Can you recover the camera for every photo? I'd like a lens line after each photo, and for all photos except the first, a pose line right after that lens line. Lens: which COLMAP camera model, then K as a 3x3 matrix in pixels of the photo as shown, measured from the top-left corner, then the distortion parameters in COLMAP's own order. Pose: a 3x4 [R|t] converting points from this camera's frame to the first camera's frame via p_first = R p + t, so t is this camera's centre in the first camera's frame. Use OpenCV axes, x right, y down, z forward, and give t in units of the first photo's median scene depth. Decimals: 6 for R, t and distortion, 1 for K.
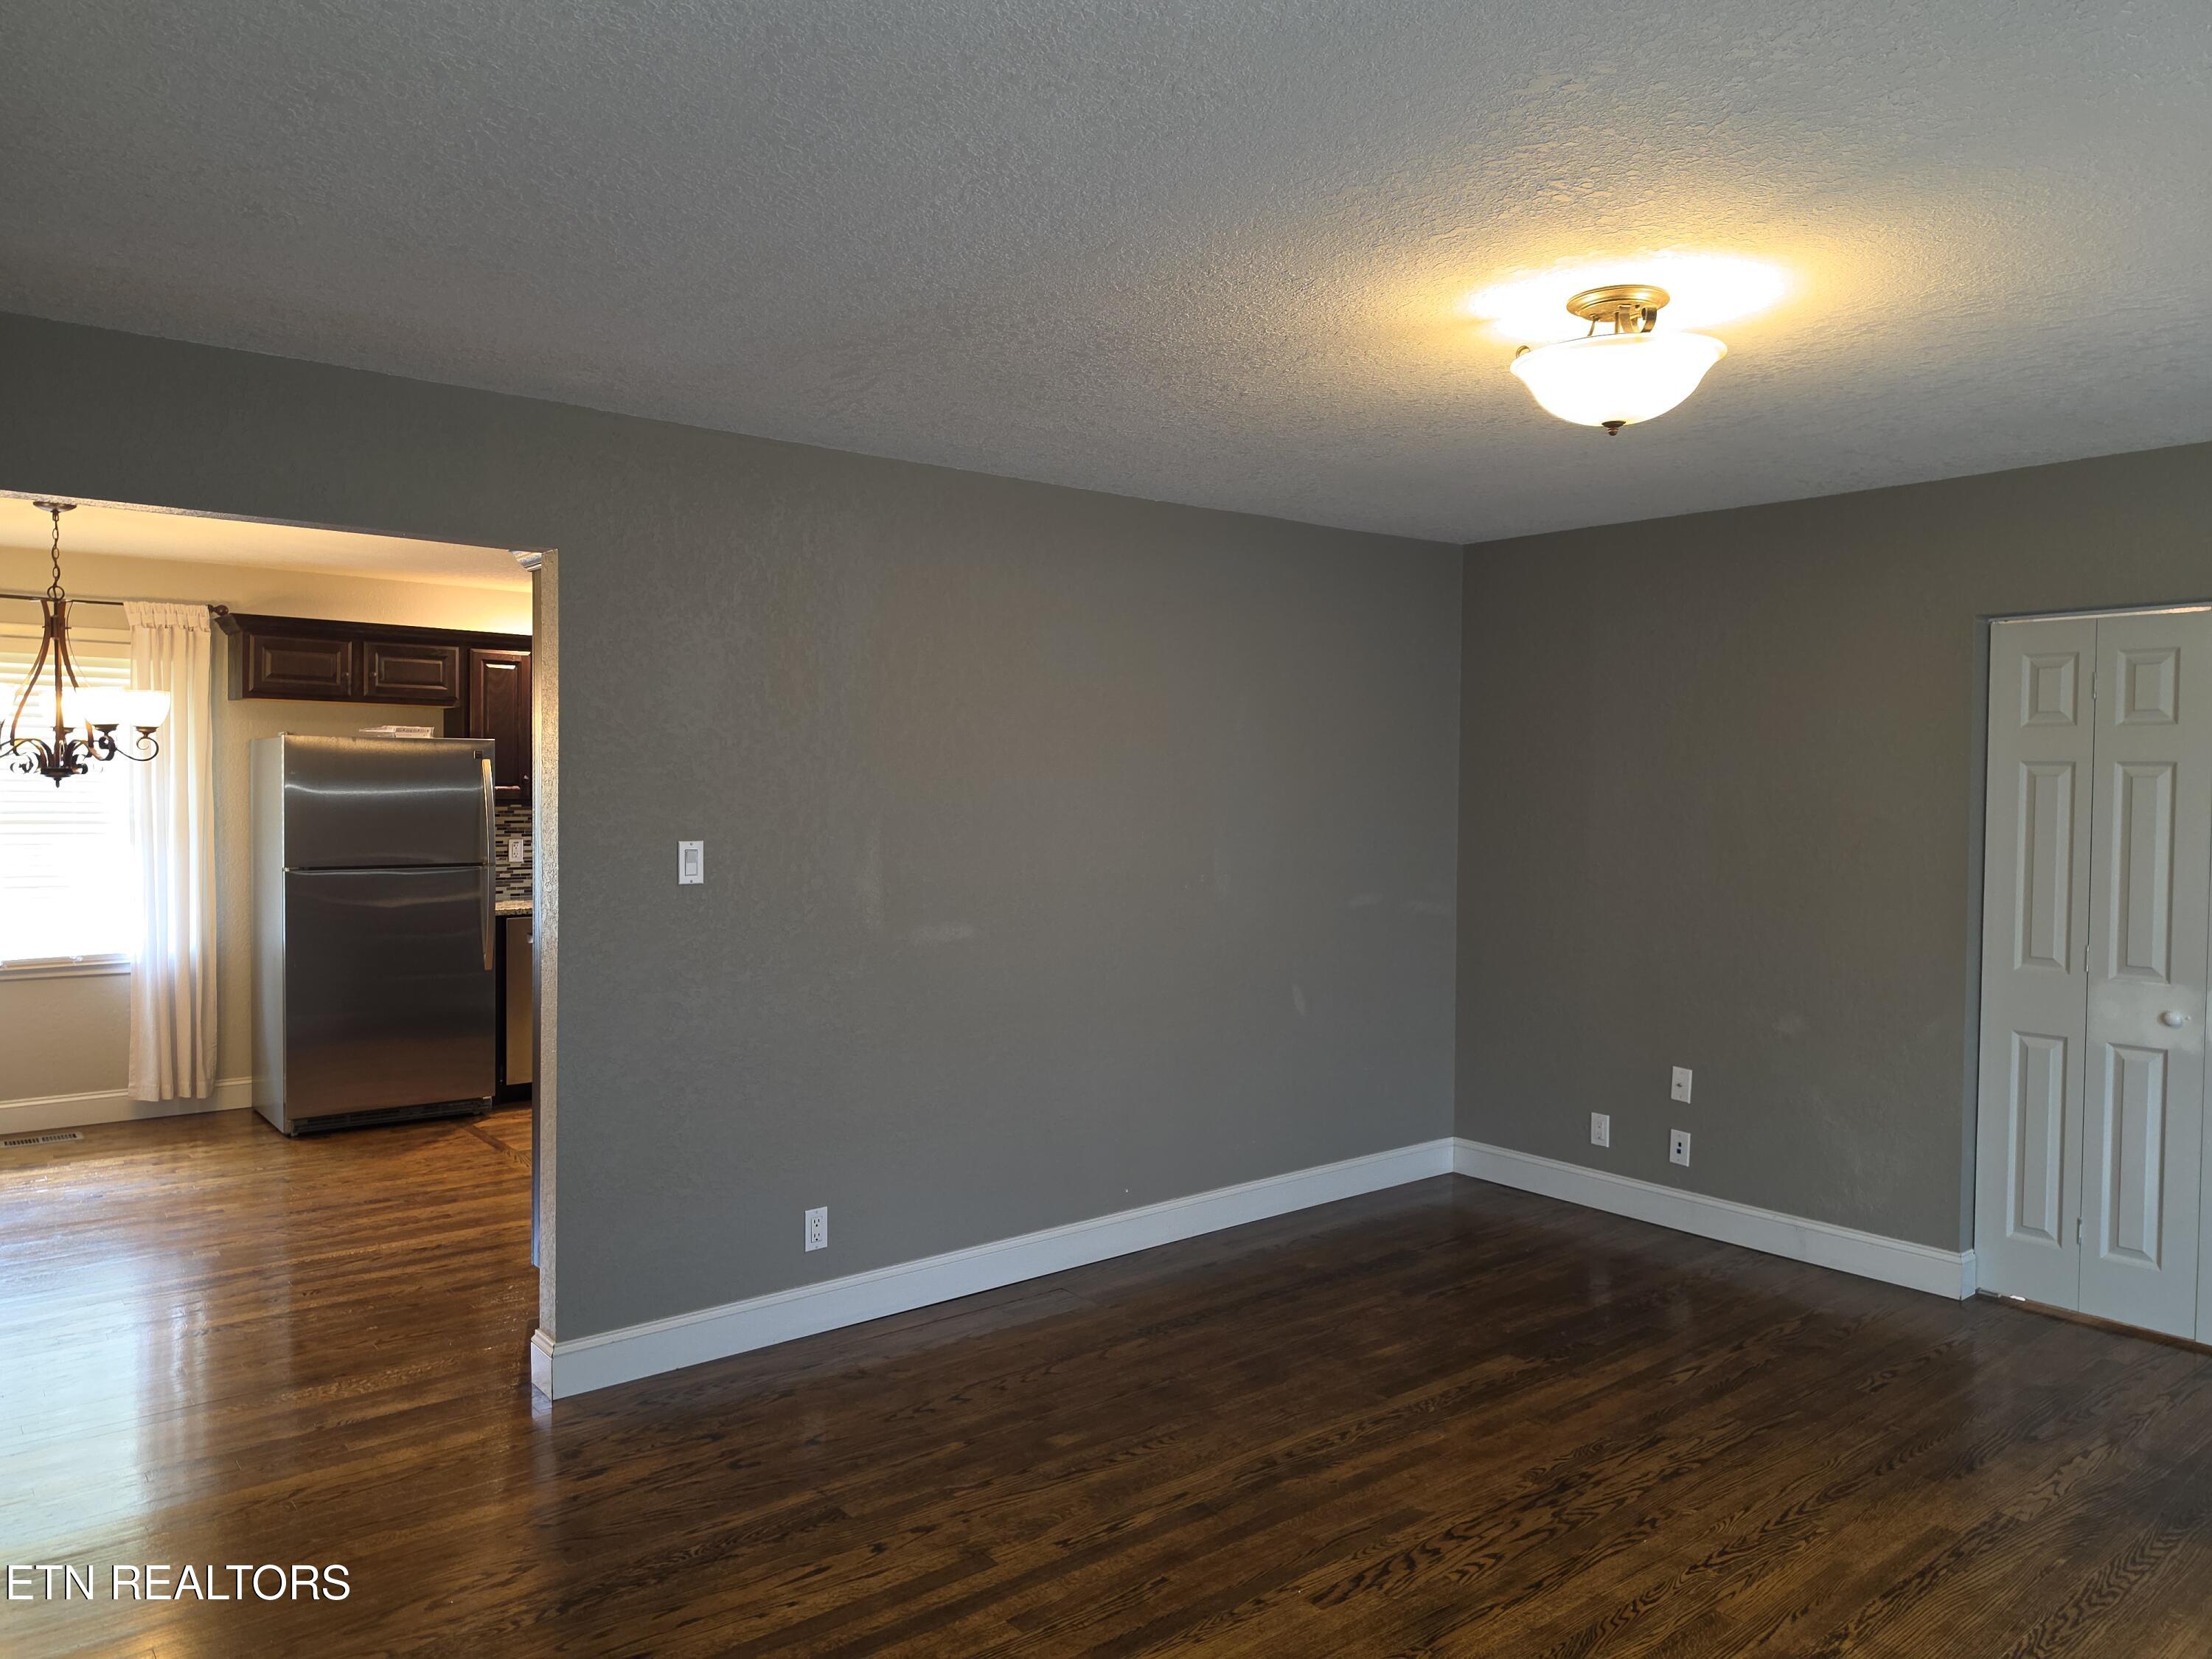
lens RADIAL K [[1537.4, 0, 1105.3], [0, 1537.4, 827.1], [0, 0, 1]] dist [0.035012, -0.061666]
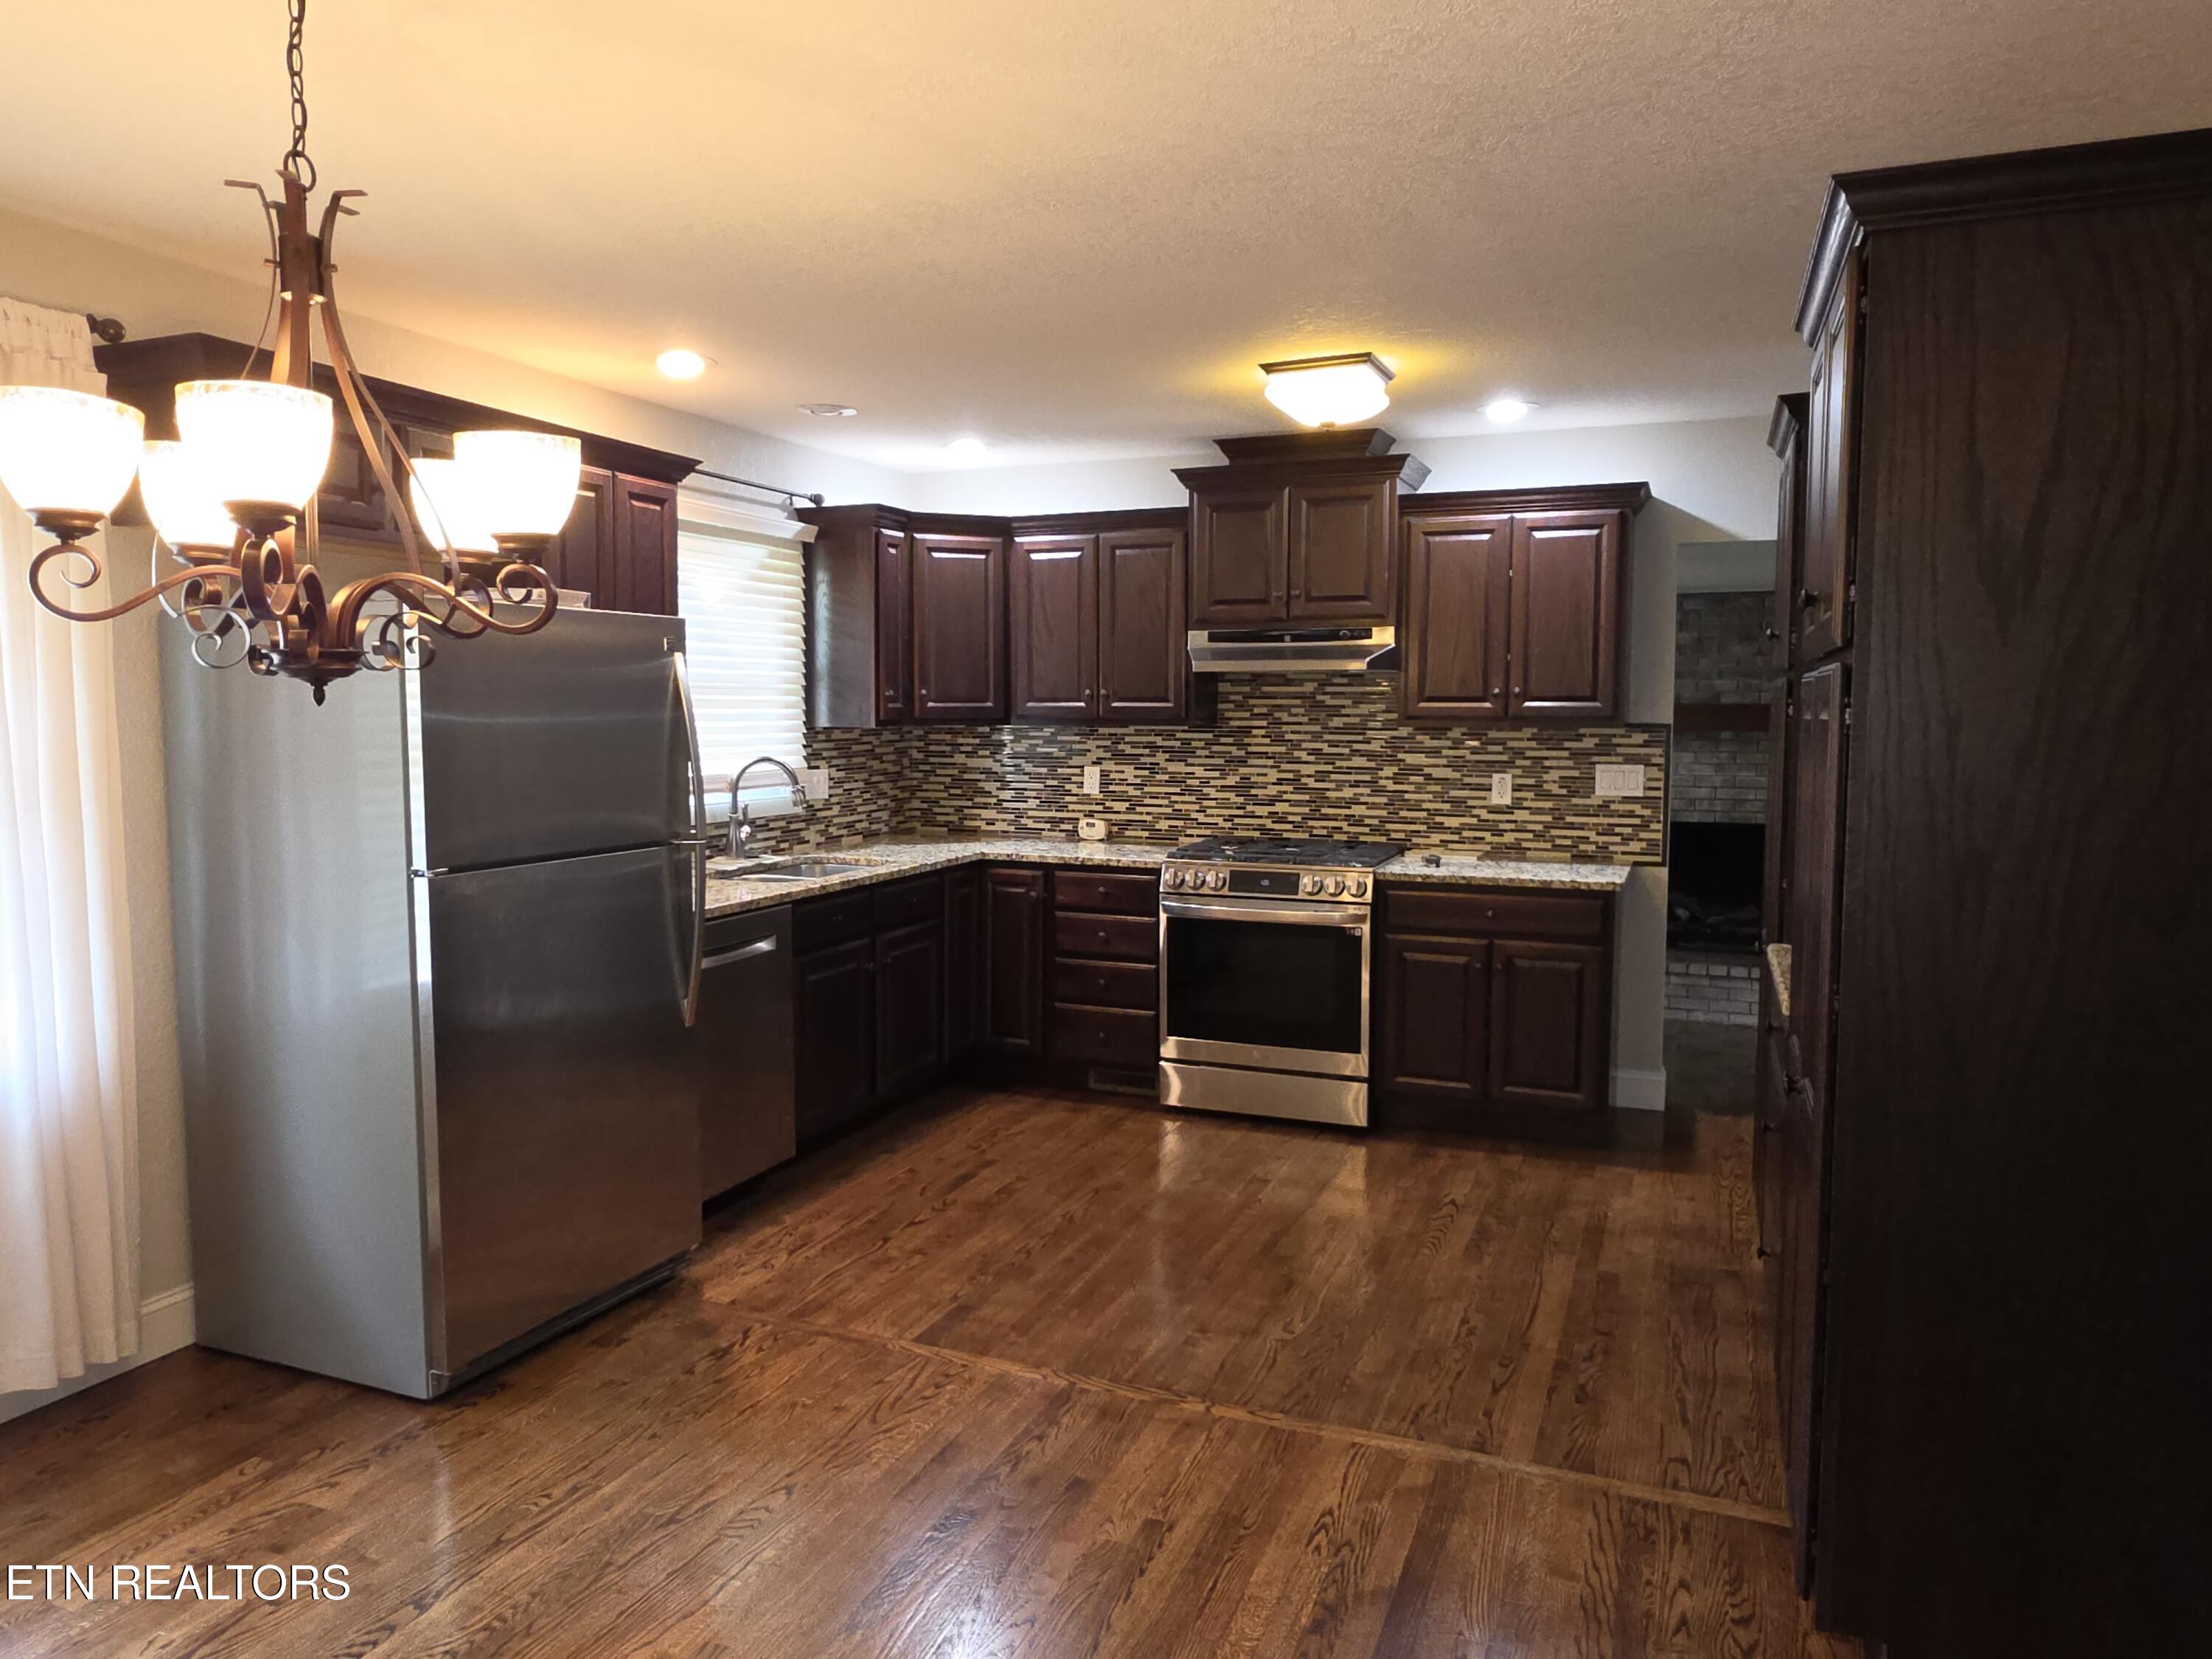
lens RADIAL K [[1478.2, 0, 1077.4], [0, 1478.2, 825.2], [0, 0, 1]] dist [-0.014475, 0.002470]
pose [[0.881768, -0.047112, 0.469325, -0.670798], [0.021723, 0.998000, 0.059368, -0.013327], [-0.471183, -0.042154, 0.881028, 0.584820]]
